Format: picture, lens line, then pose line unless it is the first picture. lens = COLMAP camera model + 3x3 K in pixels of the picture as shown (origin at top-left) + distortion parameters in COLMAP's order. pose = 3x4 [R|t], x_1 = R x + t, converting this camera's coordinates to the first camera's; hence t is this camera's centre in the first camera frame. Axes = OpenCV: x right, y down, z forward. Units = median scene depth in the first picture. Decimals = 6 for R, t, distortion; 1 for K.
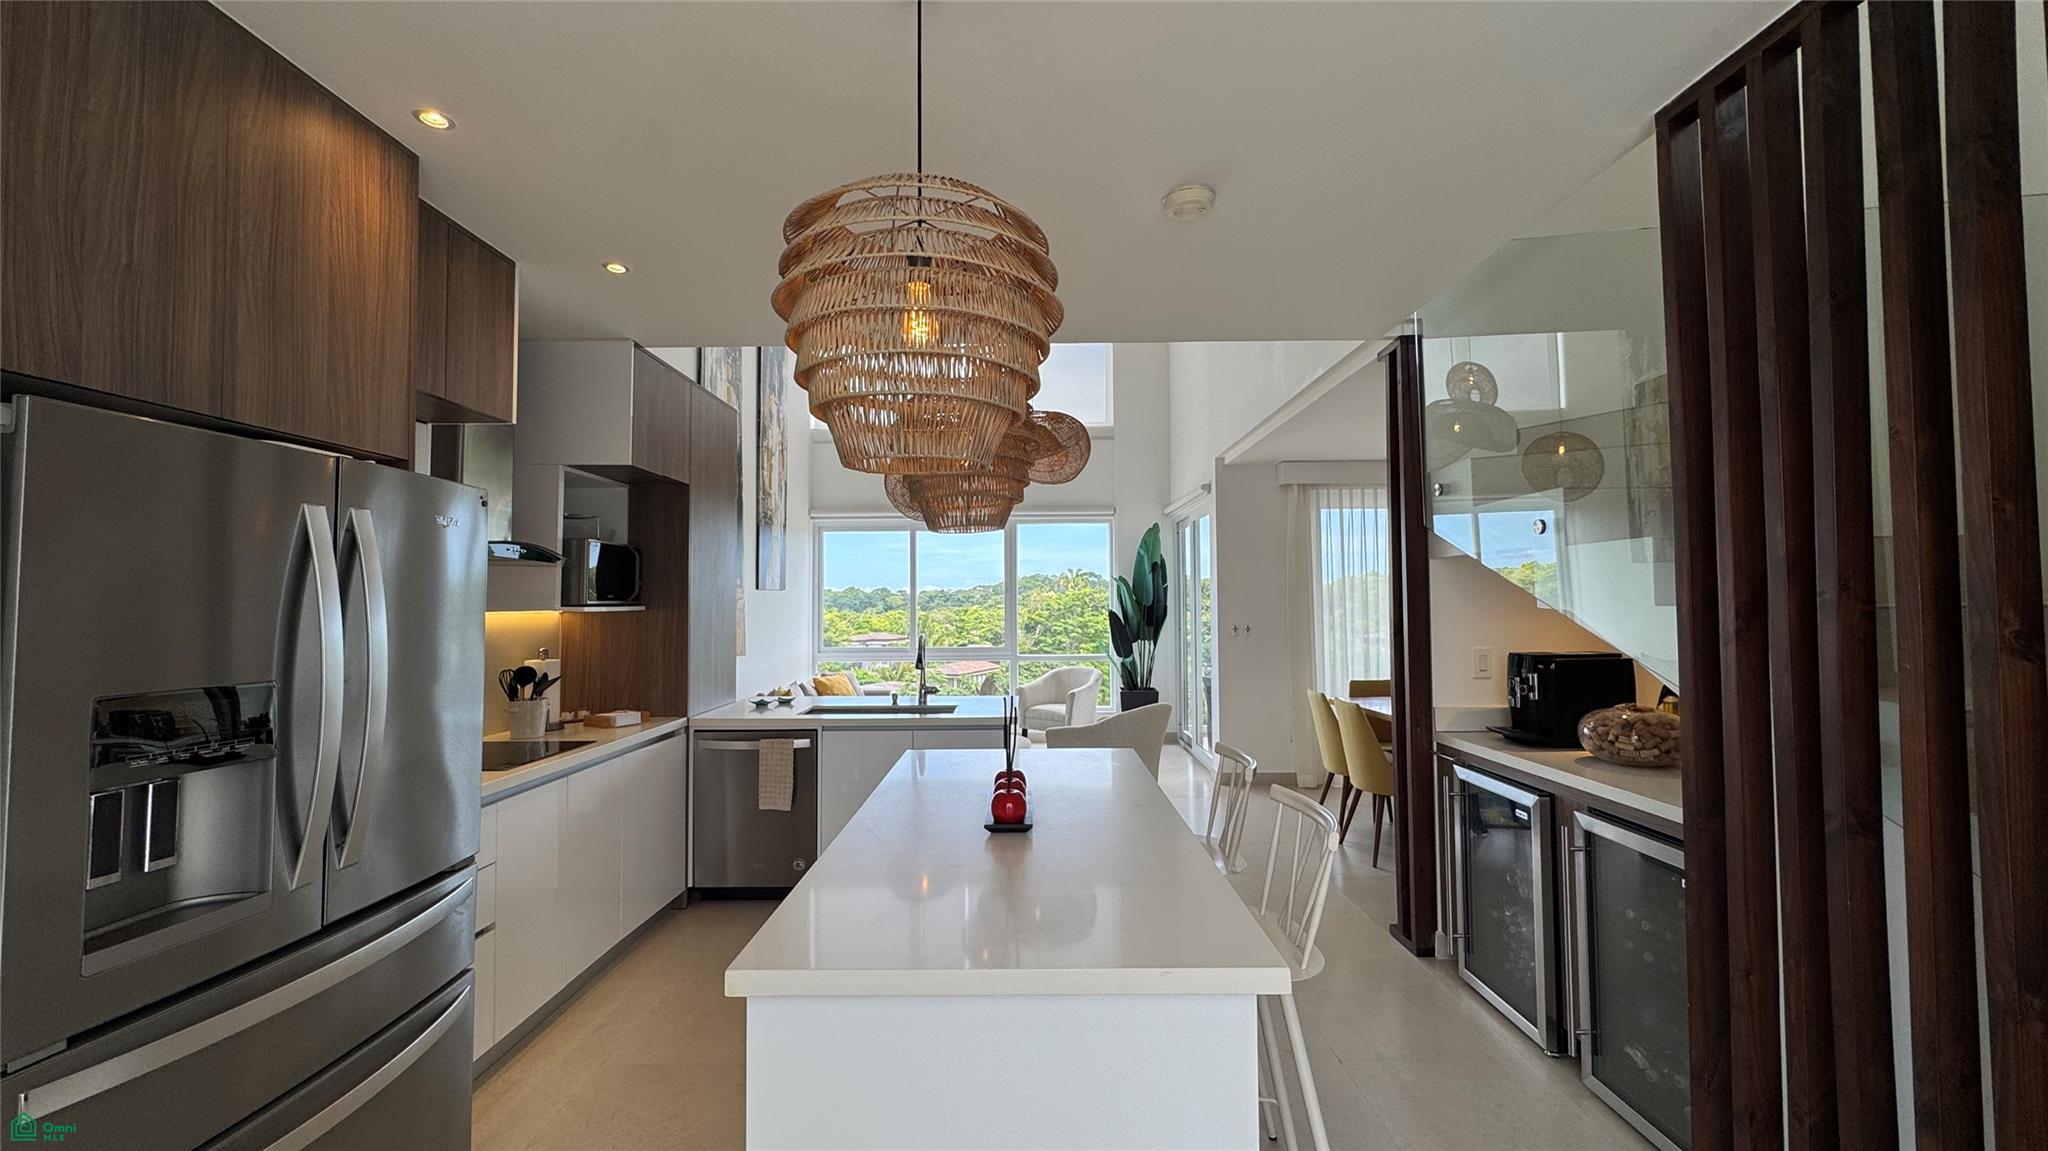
lens RADIAL K [[816.5, 0, 1022.3], [0, 816.5, 574.7], [0, 0, 1]] dist [-0.003191, -0.000072]
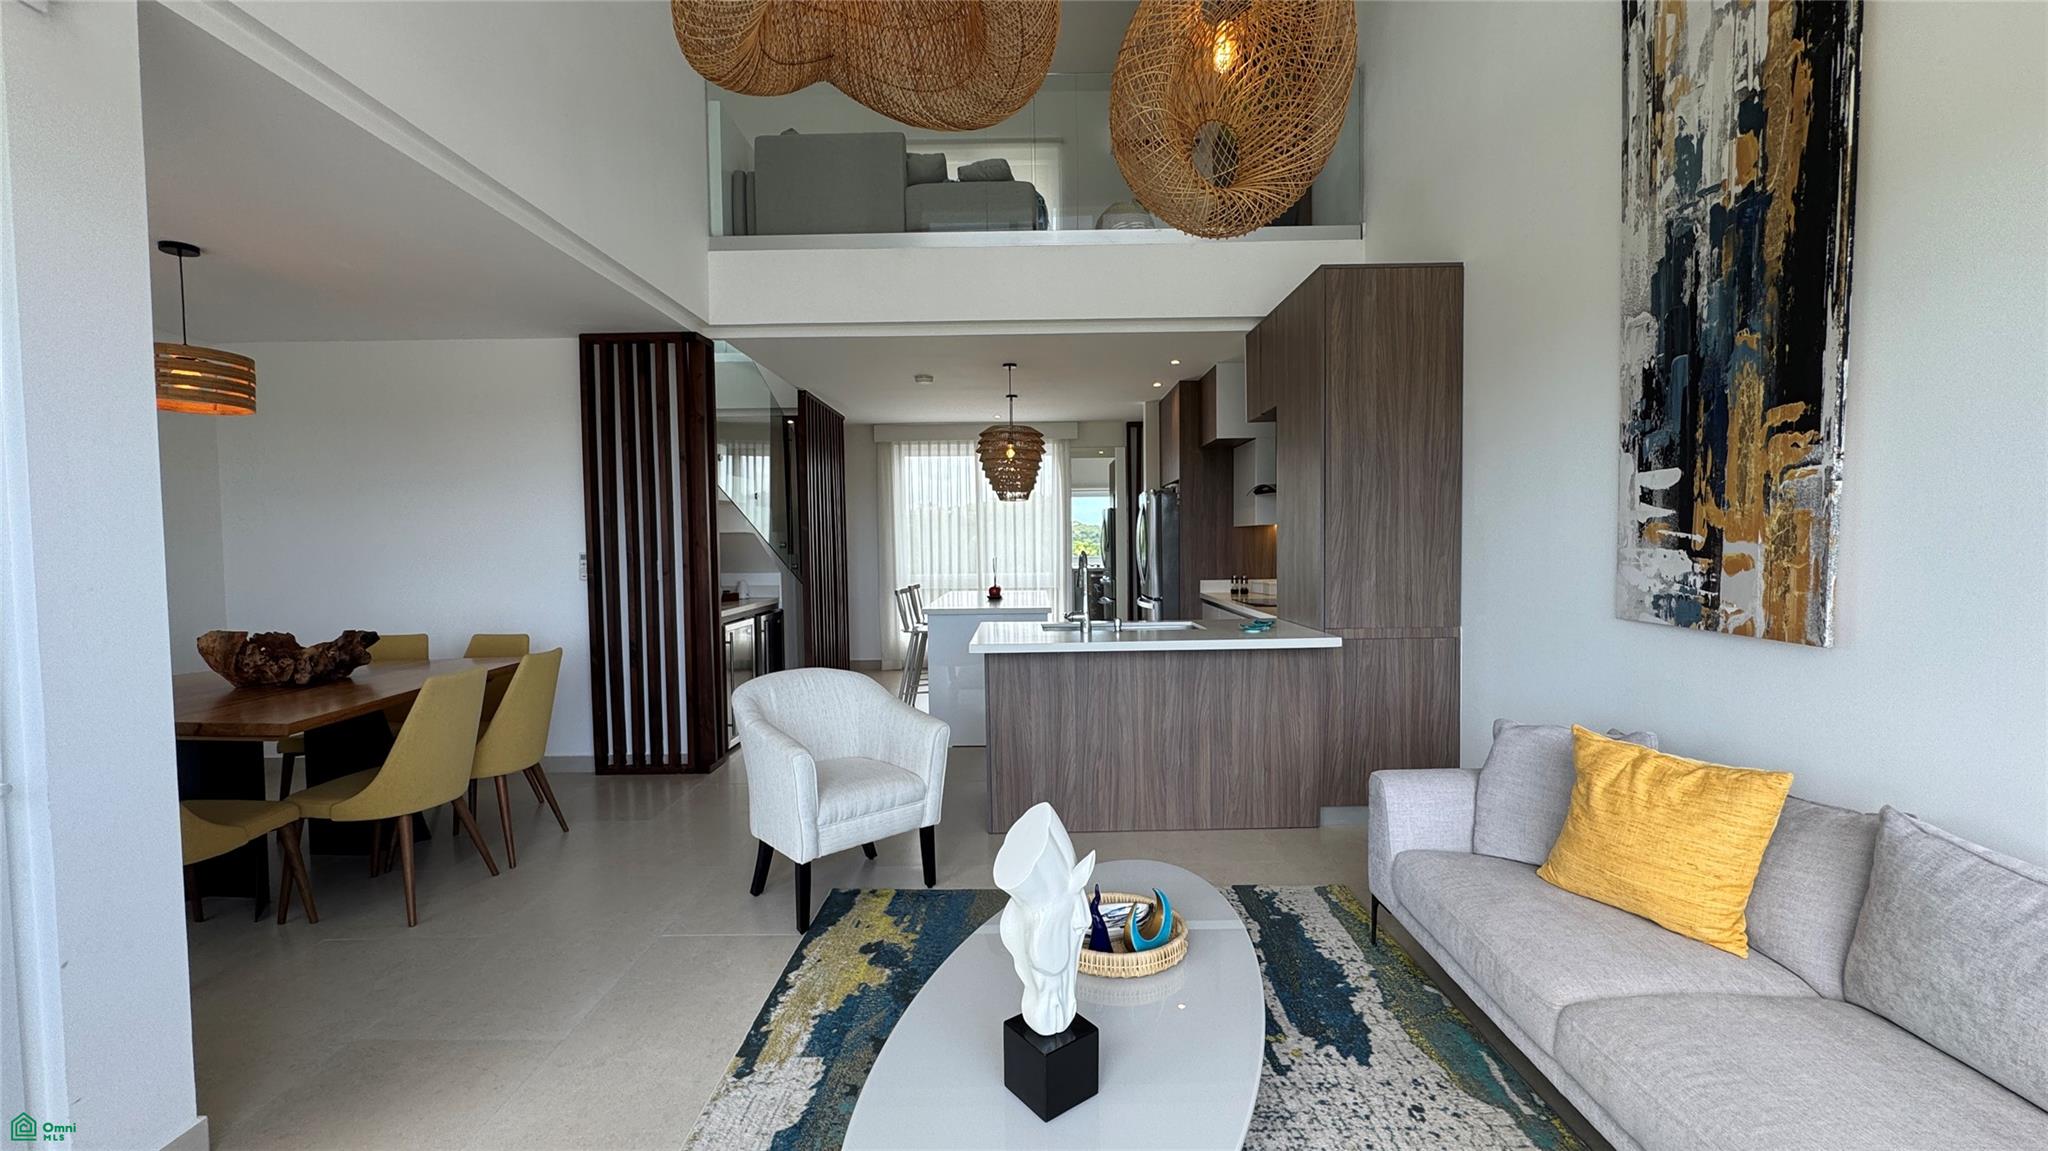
lens RADIAL K [[816.5, 0, 1022.6], [0, 816.5, 575.3], [0, 0, 1]] dist [-0.003191, -0.000072]
pose [[-0.999798, 0.019777, 0.003663, -0.060263], [0.019801, 0.999783, 0.006493, 0.091899], [-0.003534, 0.006564, -0.999972, 1.866249]]
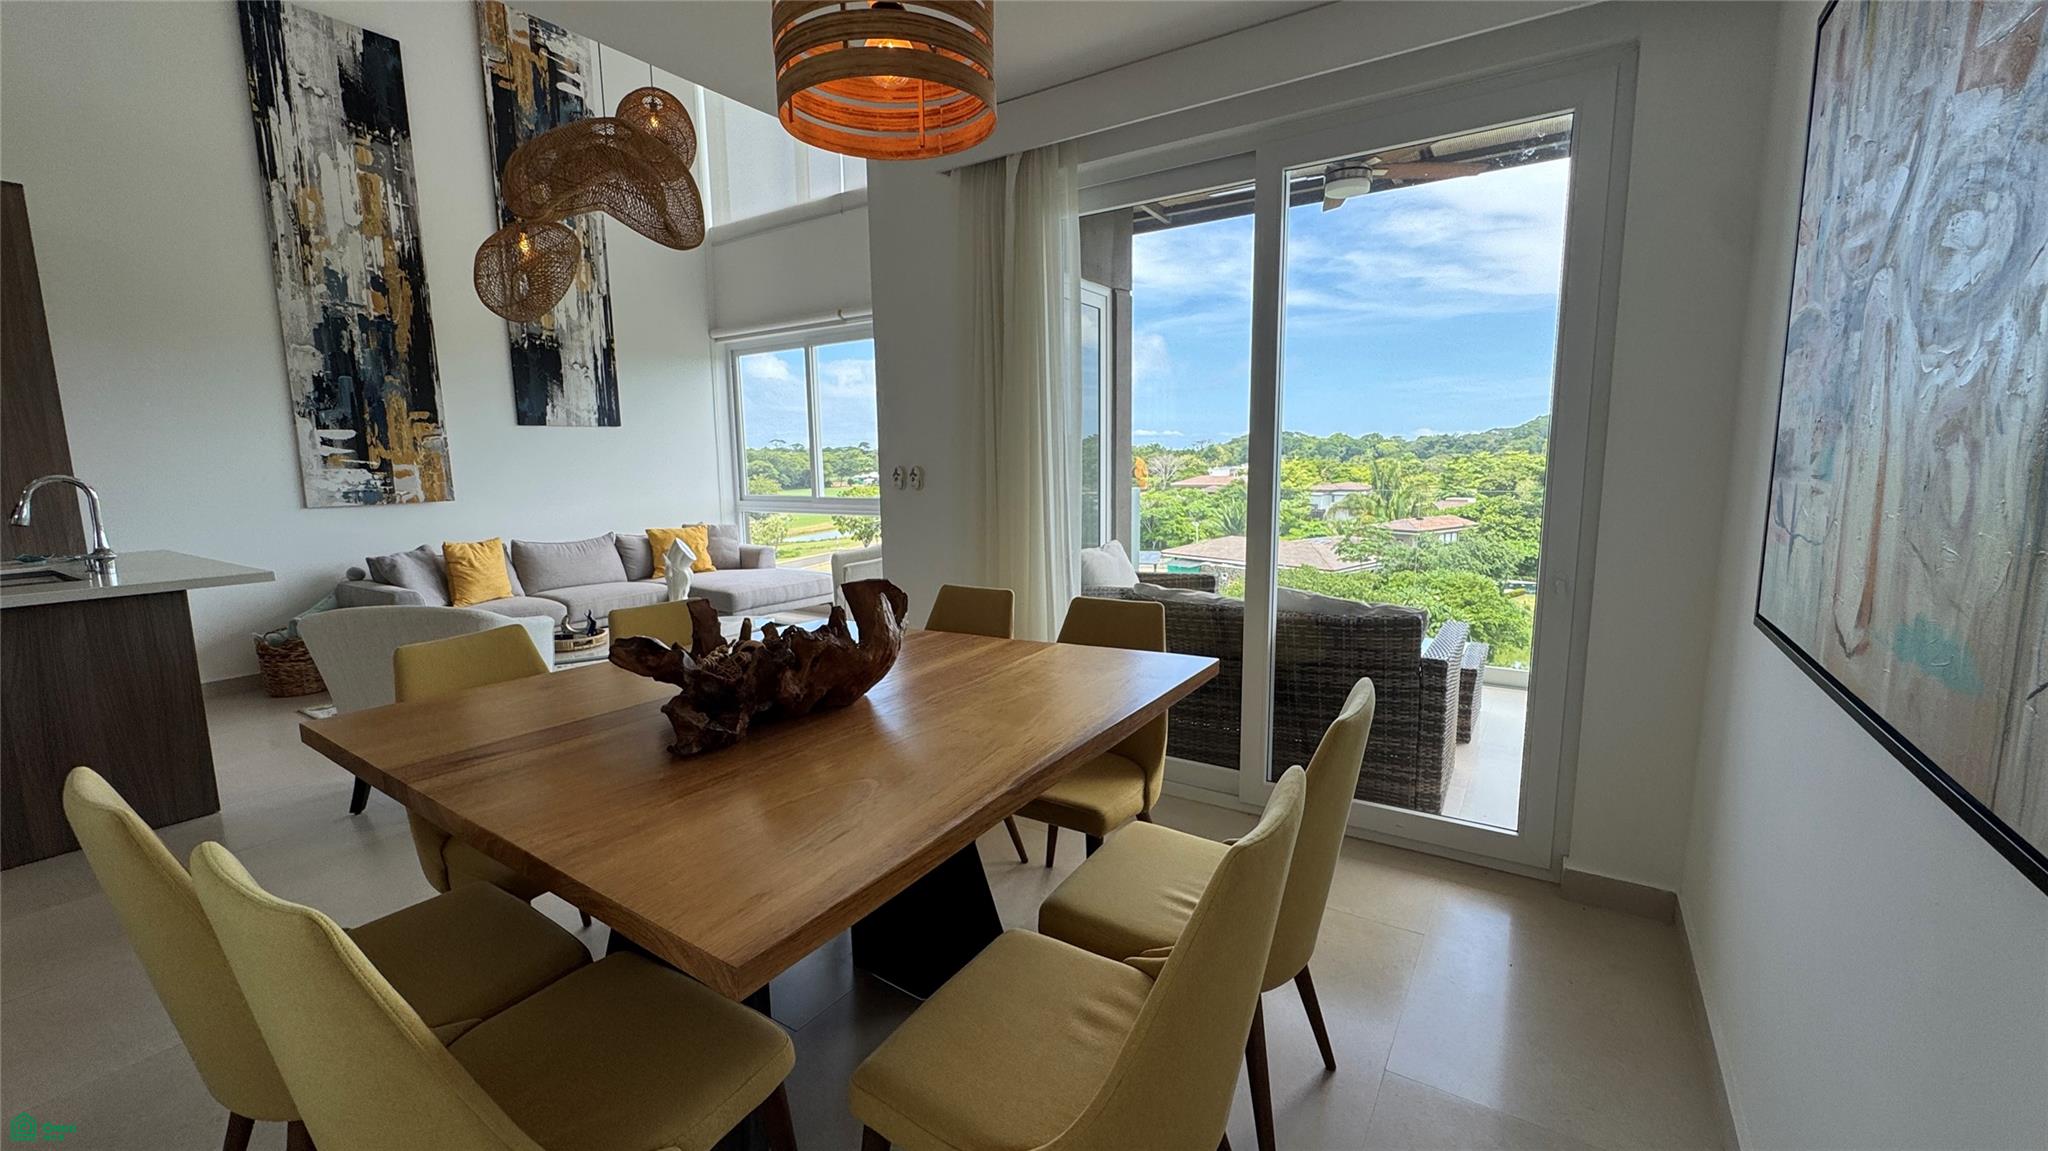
lens RADIAL K [[816.5, 0, 1020.3], [0, 816.5, 573.8], [0, 0, 1]] dist [-0.003191, -0.000072]
pose [[0.836190, 0.072151, -0.543672, 0.928147], [0.028320, 0.984306, 0.174185, 0.058558], [0.547707, -0.161048, 0.821024, 0.862070]]
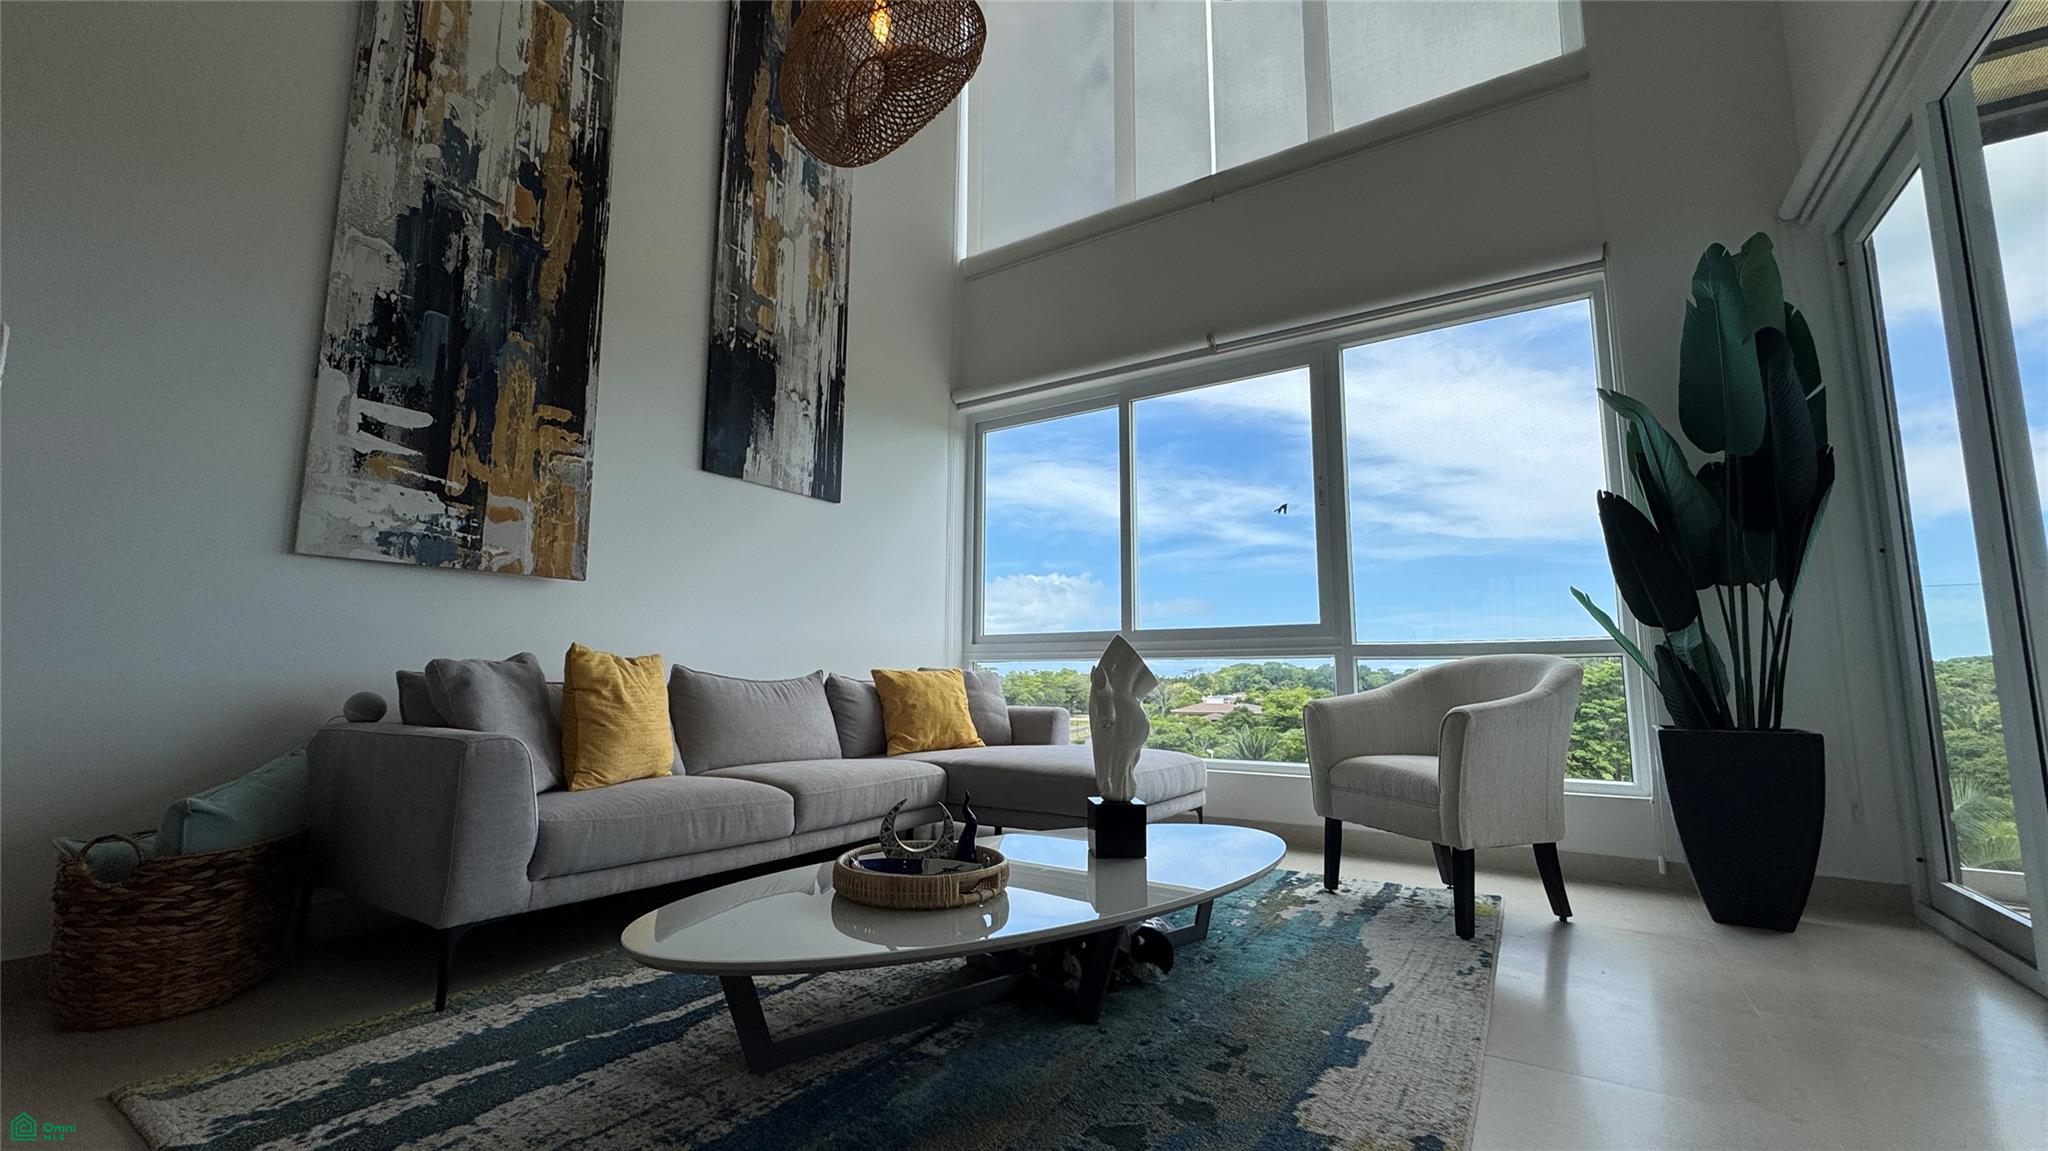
lens RADIAL K [[816.5, 0, 1023.7], [0, 816.5, 574.1], [0, 0, 1]] dist [-0.003191, -0.000072]
pose [[0.846233, -0.058530, -0.529588, 0.148014], [0.007198, 0.995113, -0.098478, 0.202323], [0.532764, 0.079524, 0.842519, 1.073530]]
